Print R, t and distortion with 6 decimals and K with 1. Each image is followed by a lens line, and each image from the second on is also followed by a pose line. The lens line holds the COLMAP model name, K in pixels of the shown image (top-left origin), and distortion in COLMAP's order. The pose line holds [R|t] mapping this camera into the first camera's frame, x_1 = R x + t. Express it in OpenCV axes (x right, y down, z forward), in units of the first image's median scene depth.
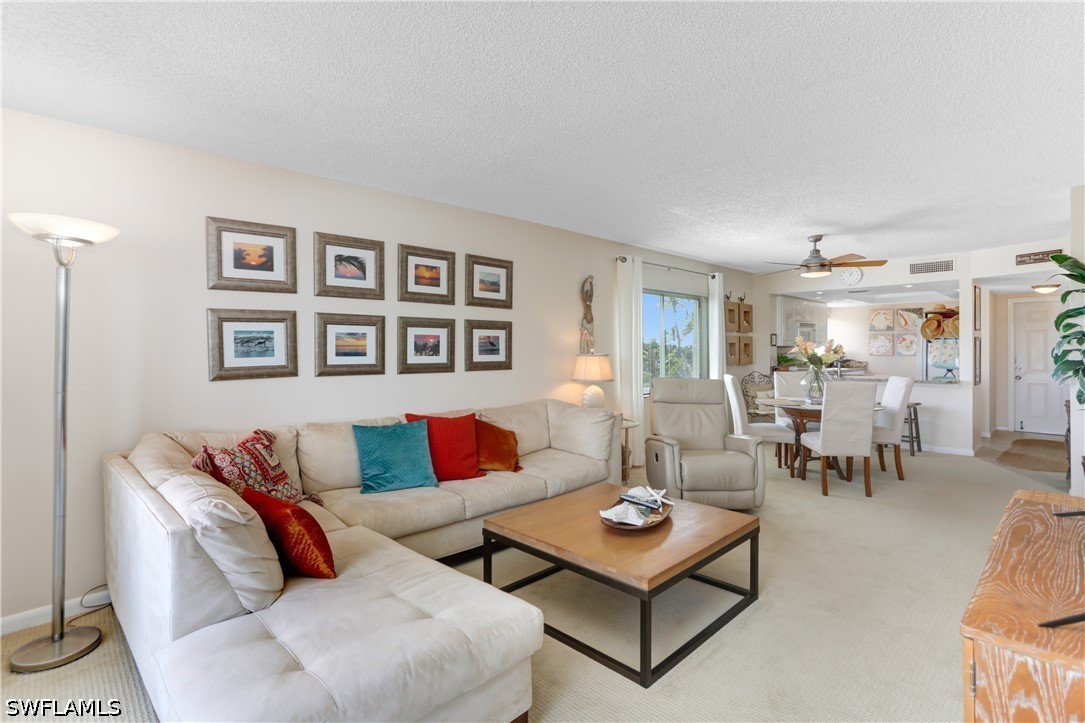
lens RADIAL K [[519.2, 0, 540.7], [0, 519.2, 352.7], [0, 0, 1]] dist [-0.016924, 0.004177]
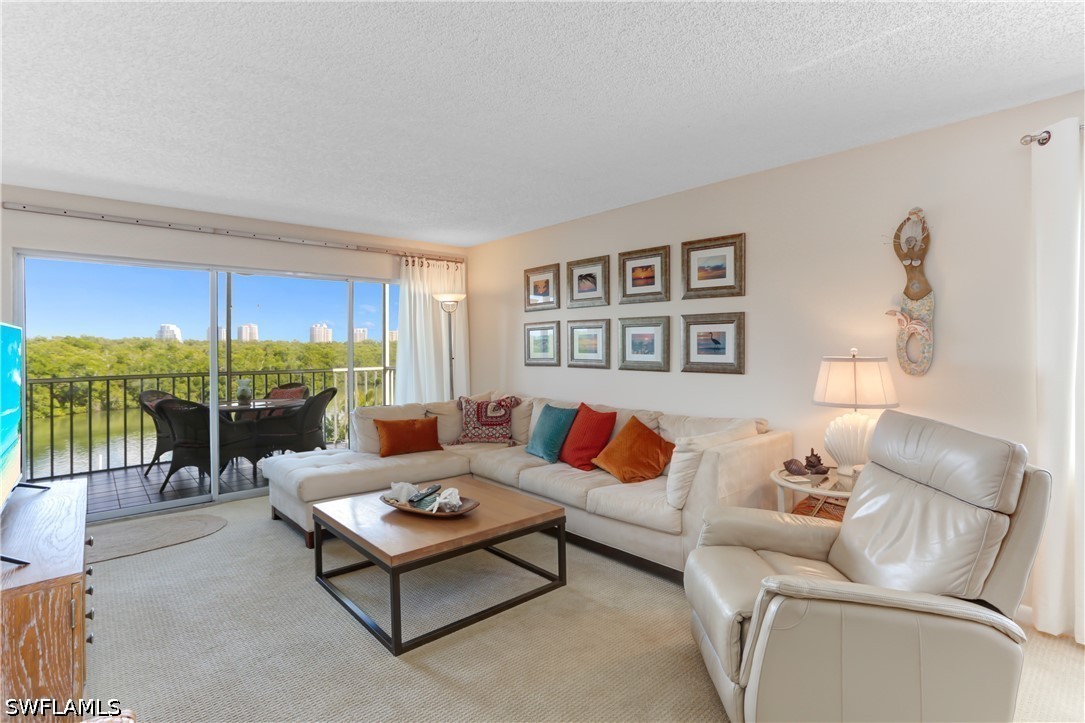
lens RADIAL K [[519.2, 0, 540.7], [0, 519.2, 353.7], [0, 0, 1]] dist [-0.016924, 0.004177]
pose [[-0.002733, 0.014586, -0.999890, 0.769158], [-0.006761, 0.999870, 0.014604, -0.007975], [0.999973, 0.006800, -0.002634, 0.761331]]
